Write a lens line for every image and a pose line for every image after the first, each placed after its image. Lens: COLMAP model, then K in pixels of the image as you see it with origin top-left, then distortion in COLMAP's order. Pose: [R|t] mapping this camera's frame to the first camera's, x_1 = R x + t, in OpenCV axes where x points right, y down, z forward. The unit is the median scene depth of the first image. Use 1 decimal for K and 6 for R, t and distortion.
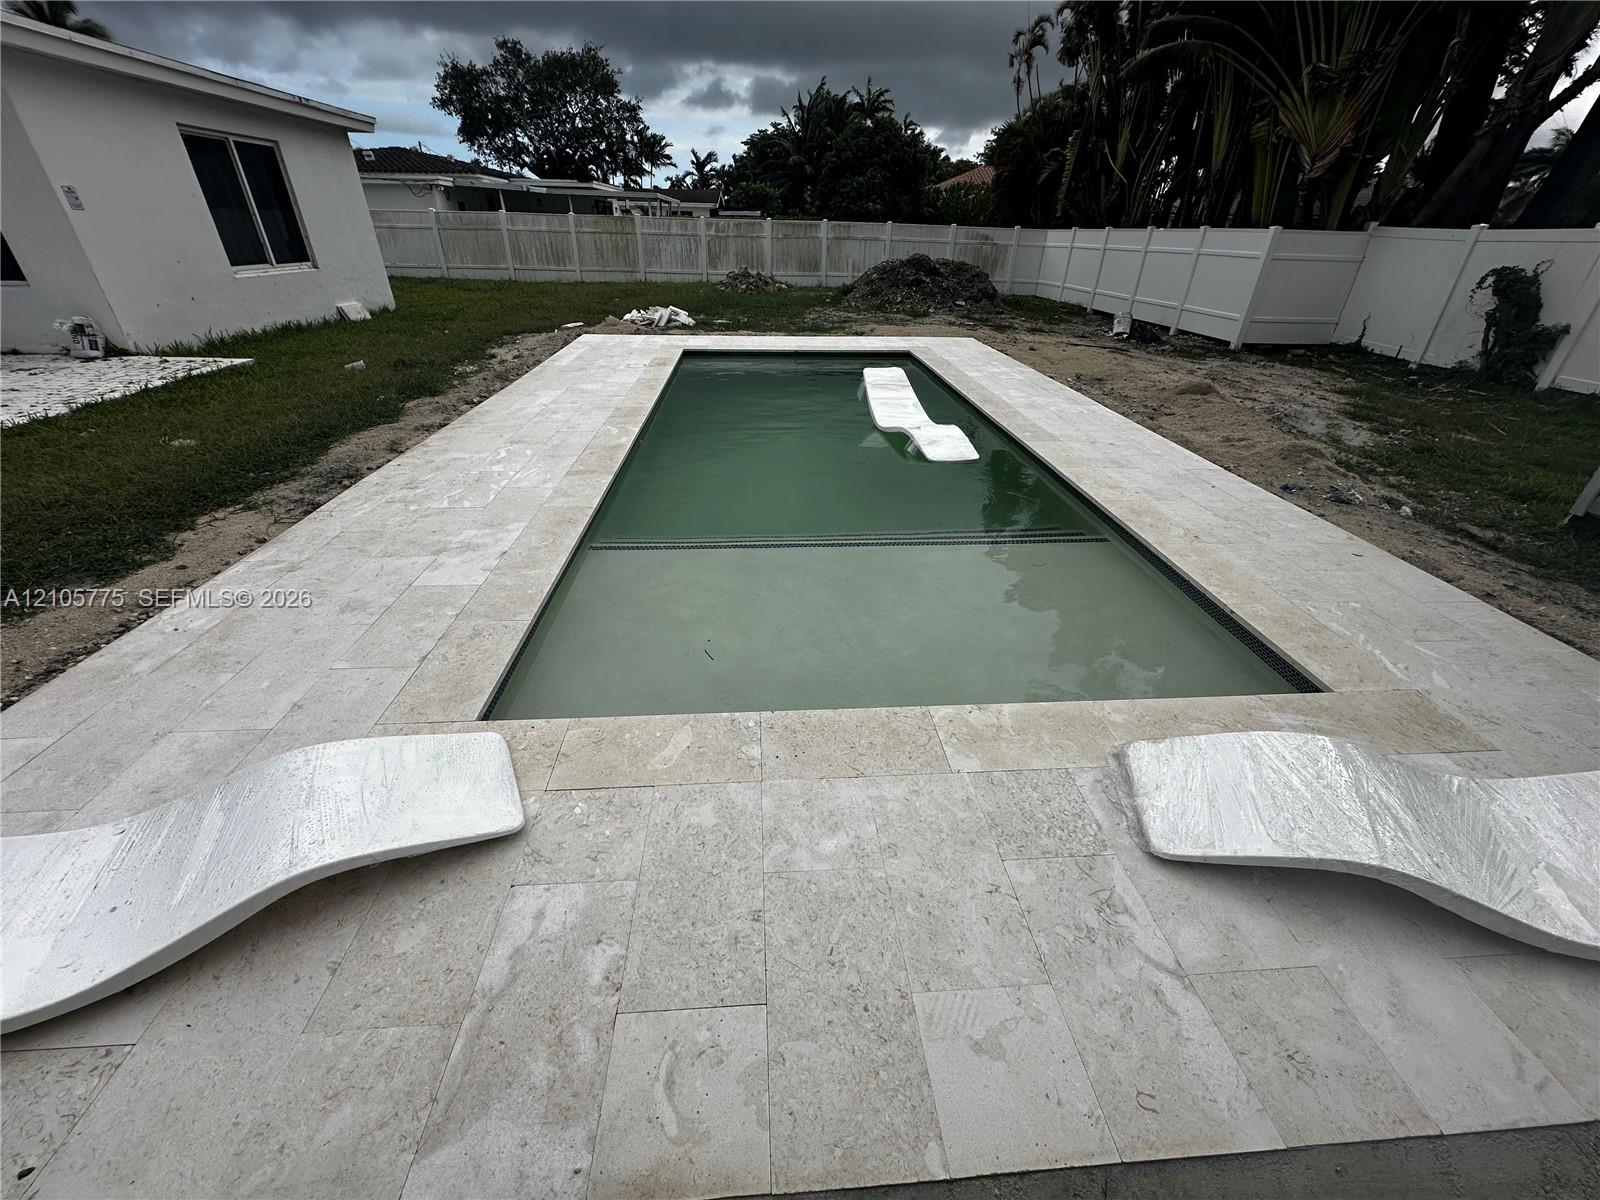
lens RADIAL K [[644.5, 0, 790.8], [0, 644.5, 614.5], [0, 0, 1]] dist [-0.004163, -0.000181]
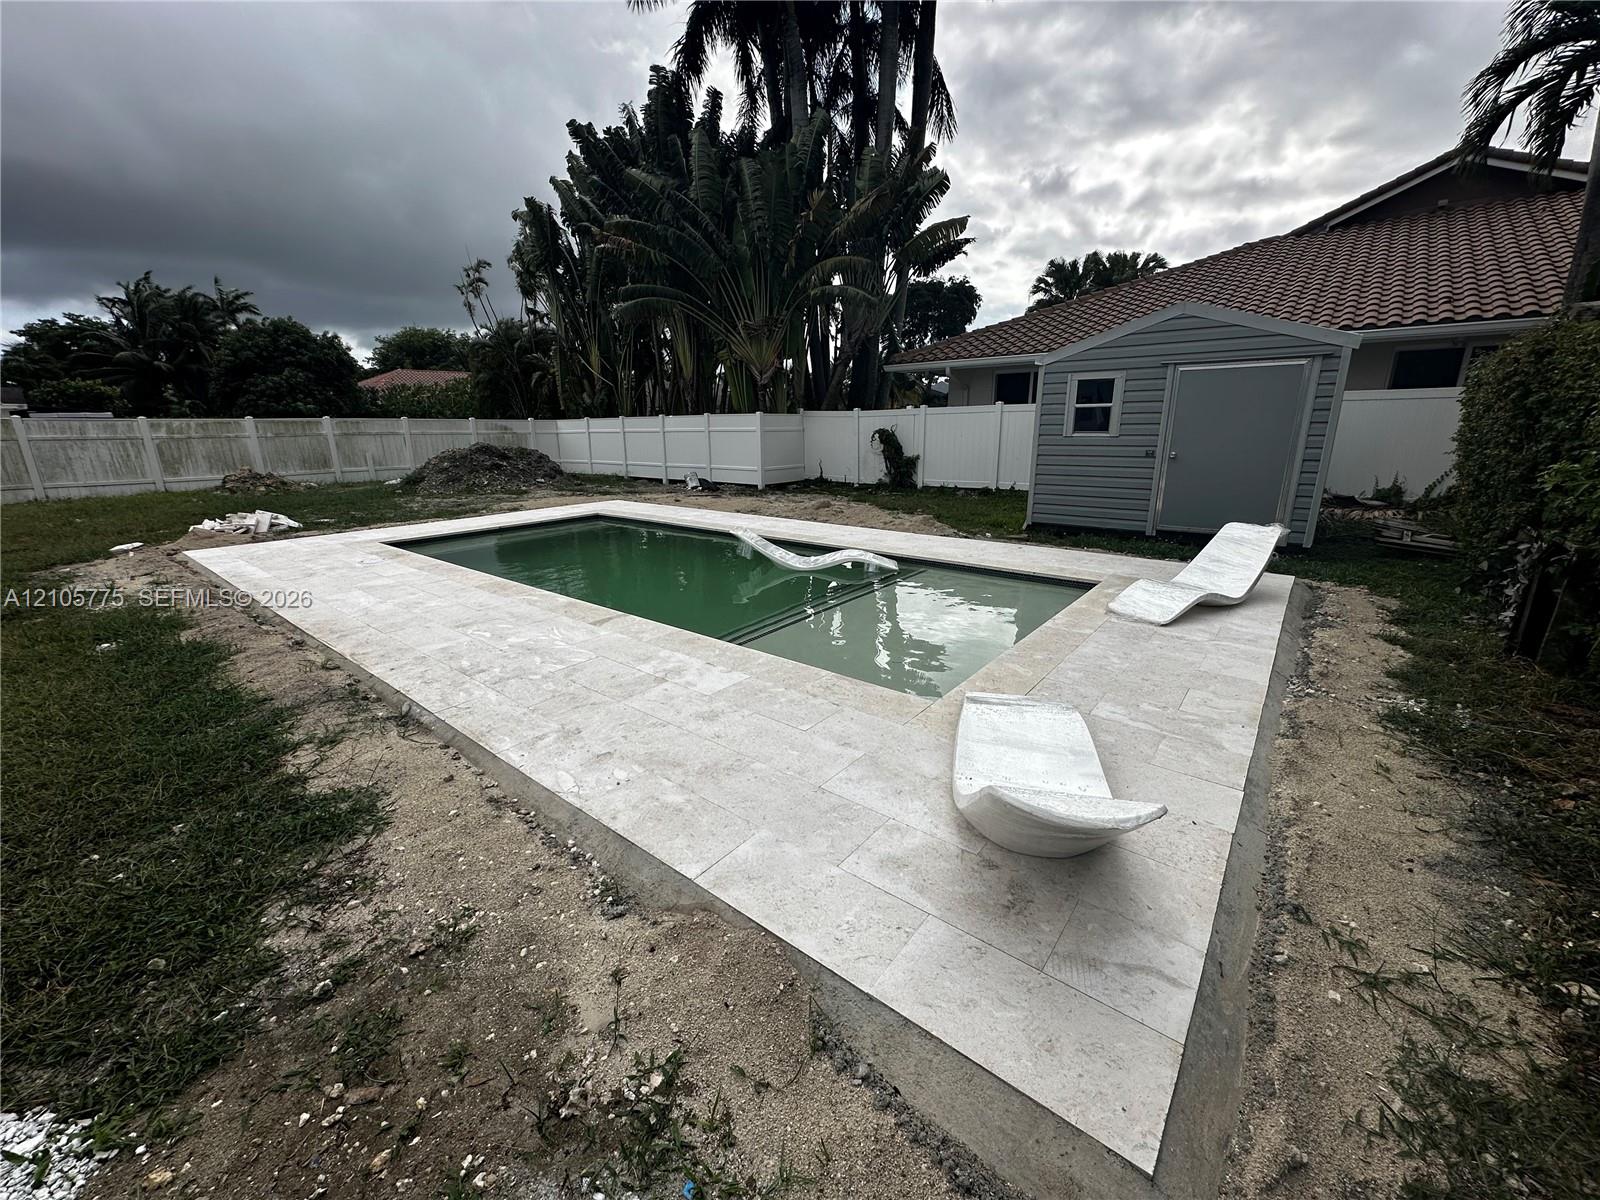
lens RADIAL K [[644.5, 0, 822.2], [0, 644.5, 600.8], [0, 0, 1]] dist [-0.004163, -0.000181]
pose [[0.663617, -0.224720, 0.713521, -0.317548], [0.405989, 0.909315, -0.091209, -0.003028], [-0.628319, 0.350210, 0.694671, 0.010385]]
